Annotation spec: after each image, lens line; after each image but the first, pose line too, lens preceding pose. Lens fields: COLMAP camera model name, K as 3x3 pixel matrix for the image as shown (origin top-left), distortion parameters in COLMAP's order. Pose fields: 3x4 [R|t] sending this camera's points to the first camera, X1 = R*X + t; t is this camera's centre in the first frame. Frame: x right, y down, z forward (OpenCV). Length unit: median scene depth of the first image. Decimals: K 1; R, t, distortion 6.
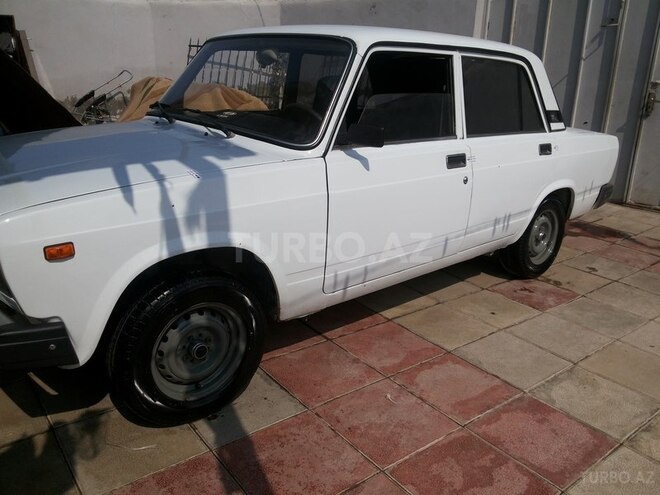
lens RADIAL K [[559.1, 0, 333.4], [0, 559.1, 246.9], [0, 0, 1]] dist [0.006851, -0.061314]
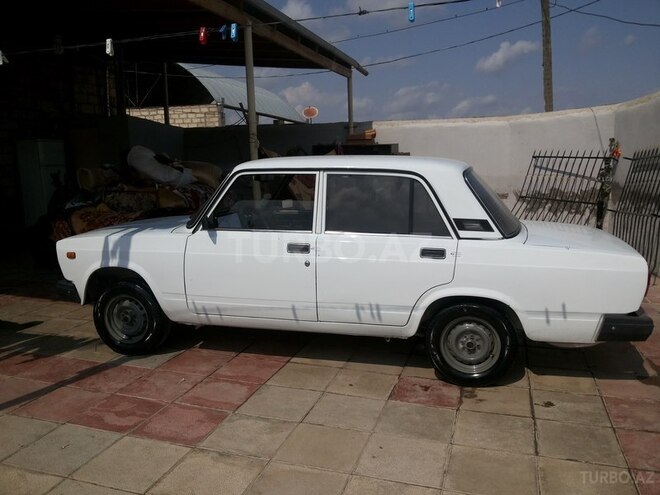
lens RADIAL K [[559.1, 0, 333.4], [0, 559.1, 246.9], [0, 0, 1]] dist [0.006851, -0.061314]
pose [[0.549855, 0.084664, -0.830958, 1.467532], [-0.231921, 0.971206, -0.054512, -0.107422], [0.802416, 0.222690, 0.553658, 0.321825]]
